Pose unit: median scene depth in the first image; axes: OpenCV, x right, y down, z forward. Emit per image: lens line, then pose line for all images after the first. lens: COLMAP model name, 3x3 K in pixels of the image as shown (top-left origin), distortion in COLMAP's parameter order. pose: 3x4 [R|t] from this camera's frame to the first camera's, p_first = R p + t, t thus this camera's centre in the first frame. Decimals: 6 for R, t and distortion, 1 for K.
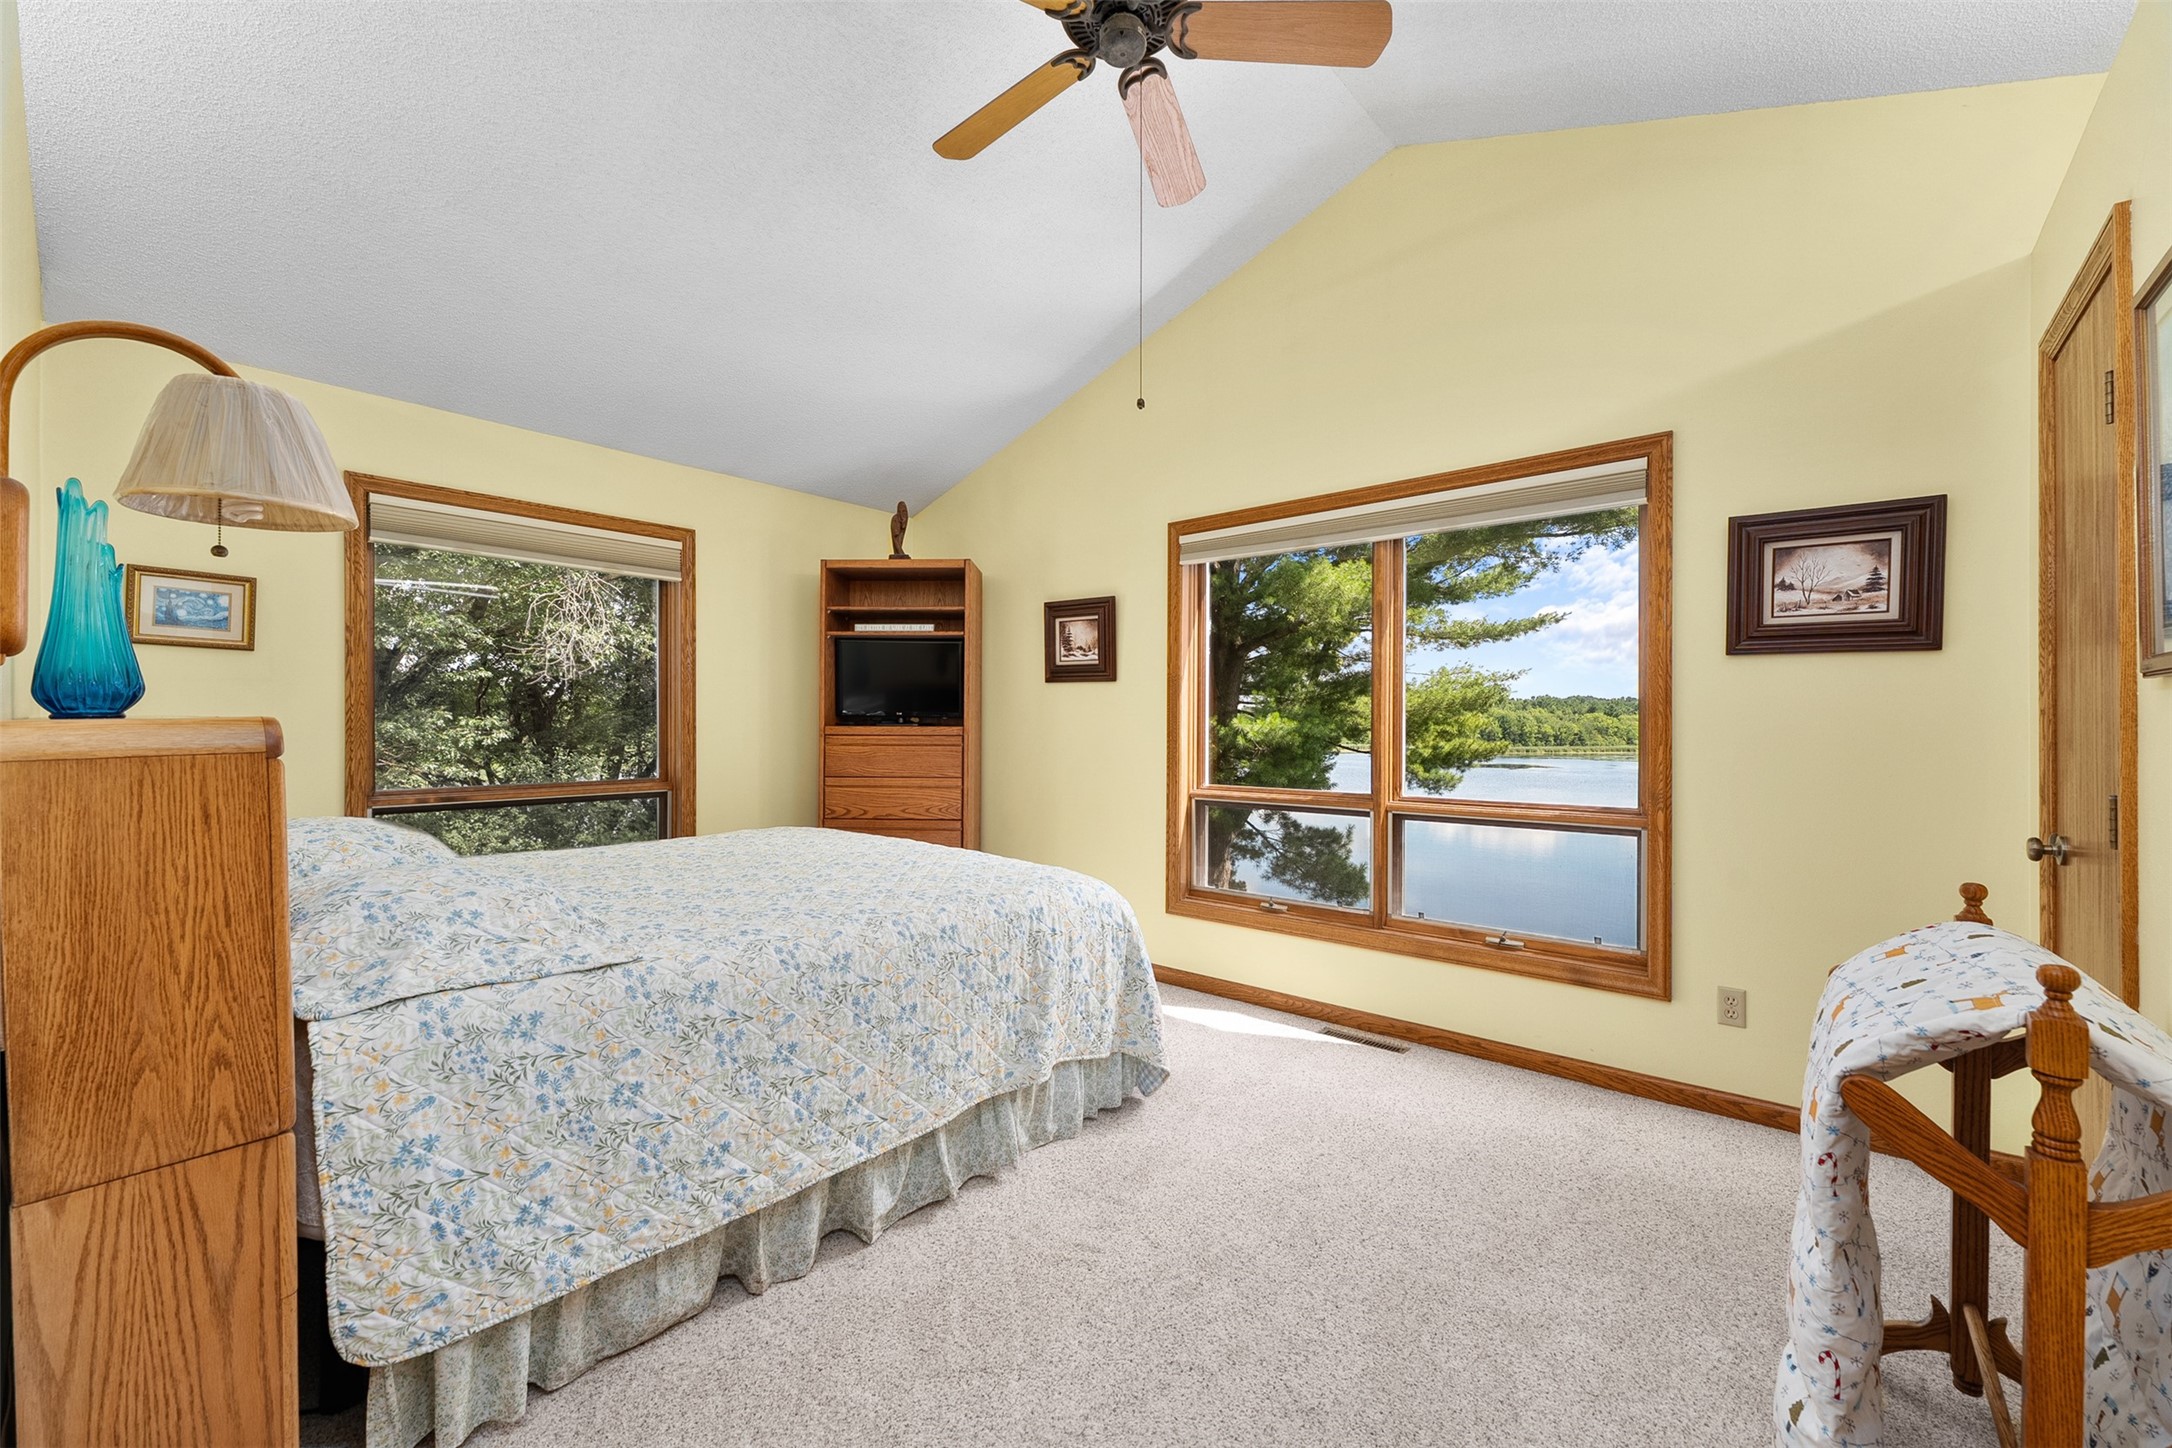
lens RADIAL K [[876.5, 0, 1074.0], [0, 876.5, 723.5], [0, 0, 1]] dist [0.000921, -0.000181]
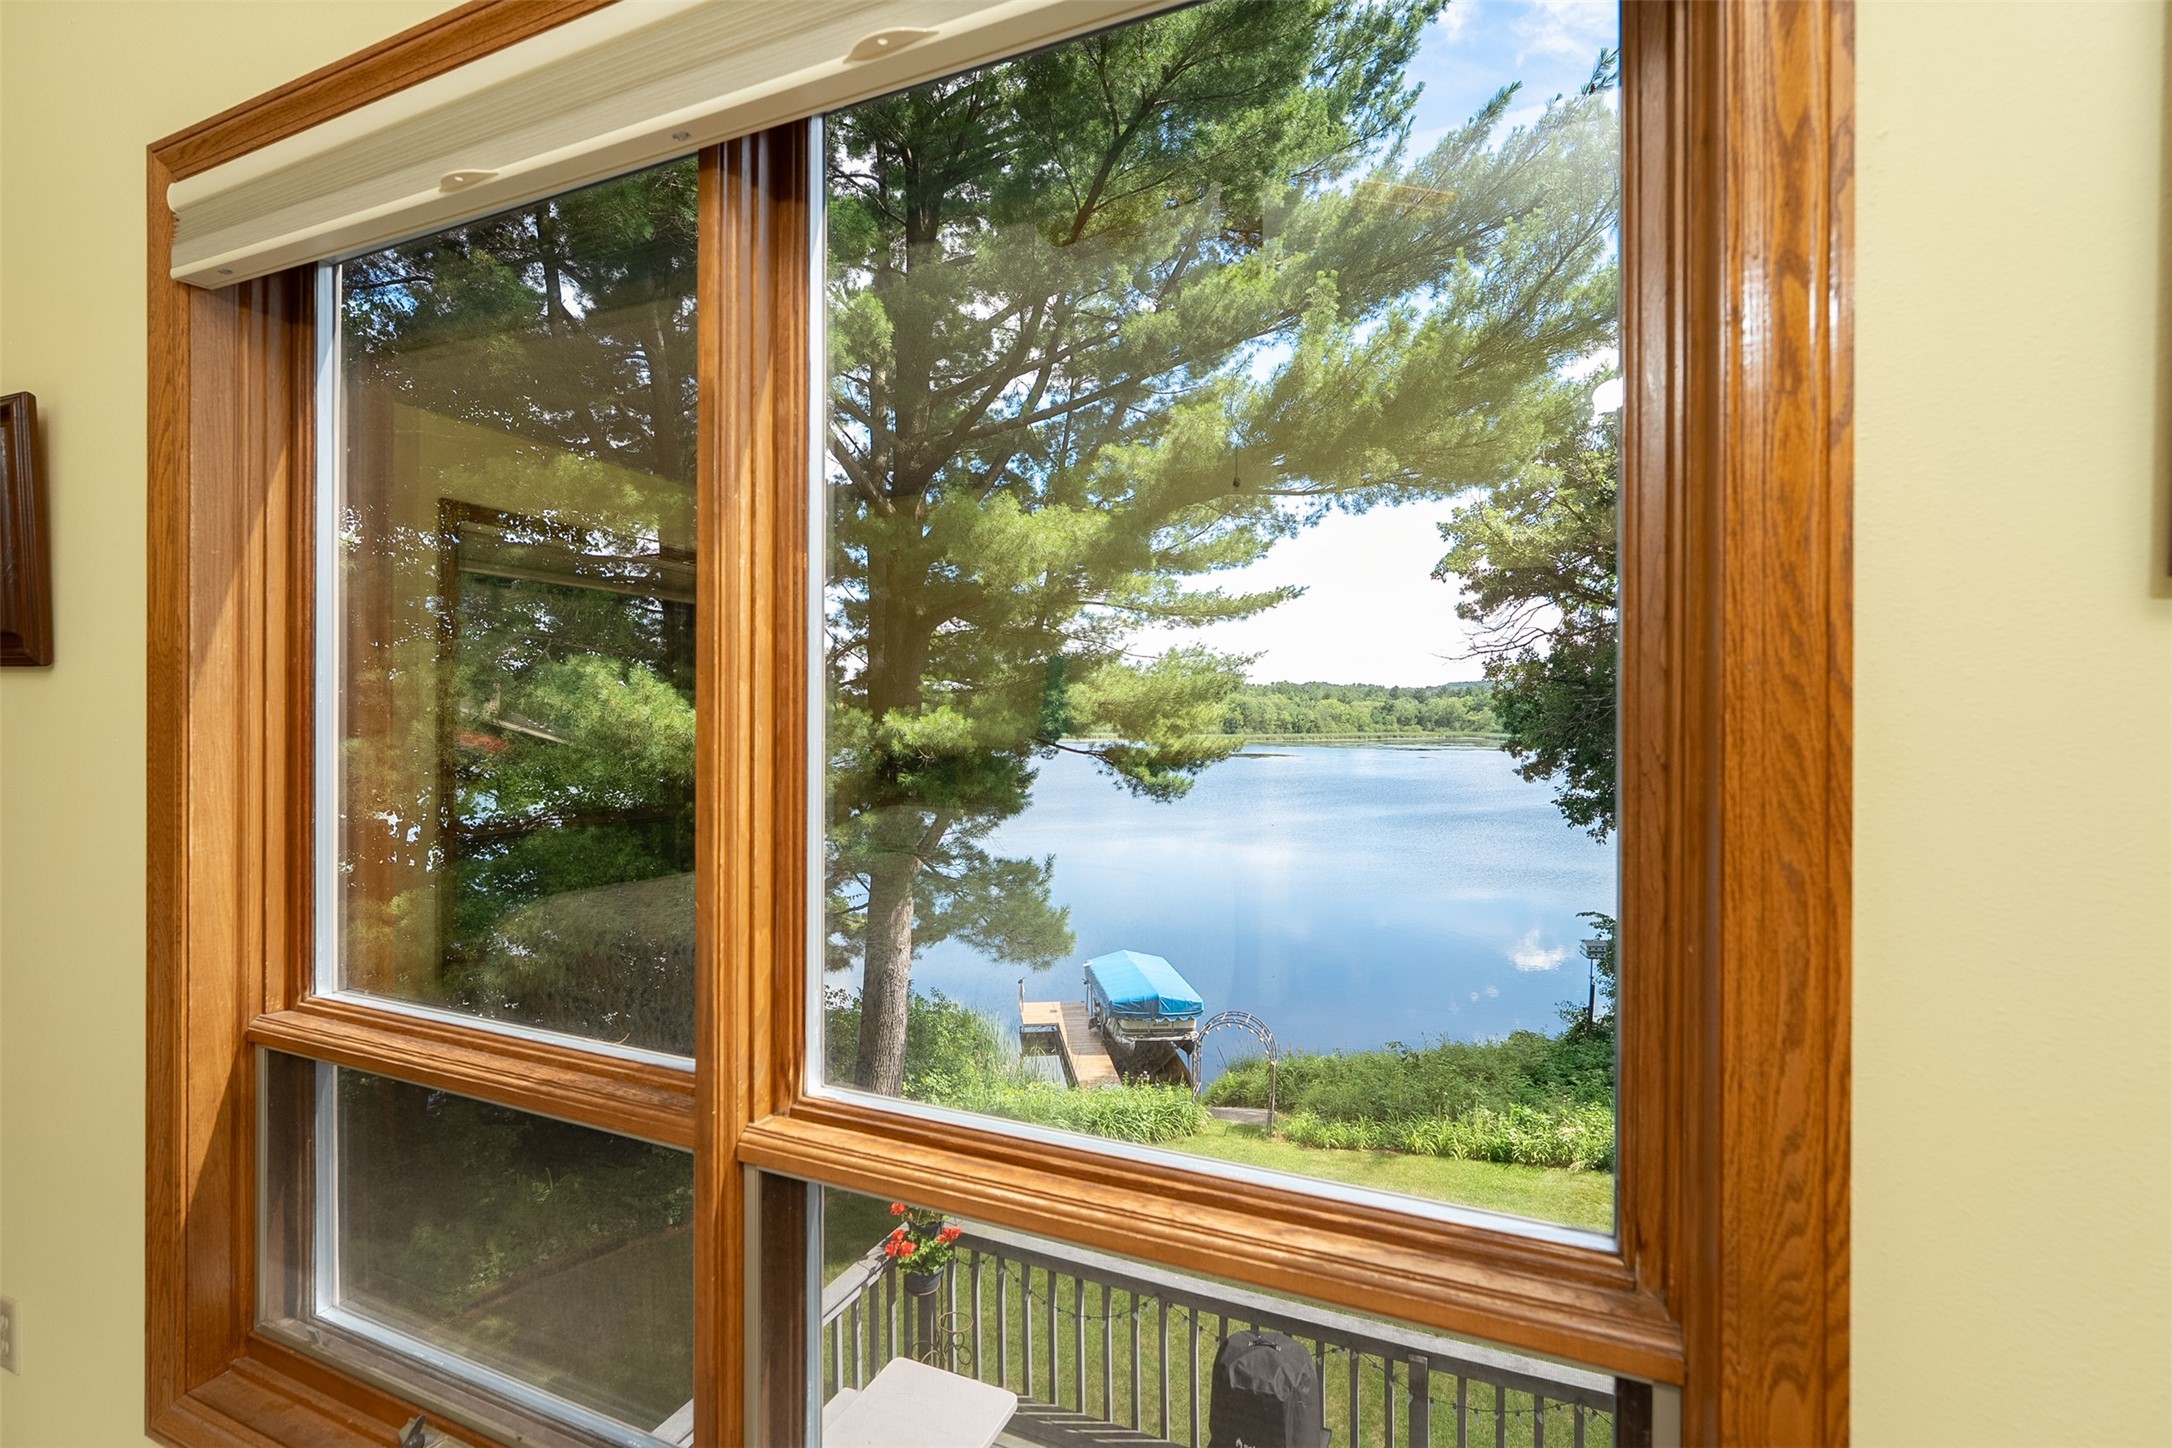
lens RADIAL K [[997.3, 0, 1089.8], [0, 997.3, 720.1], [0, 0, 1]] dist [-0.003941, -0.000637]
pose [[0.955152, -0.004009, 0.296088, 0.078172], [0.000873, 0.999942, 0.010725, -0.008103], [-0.296114, -0.009985, 0.955101, 0.141971]]
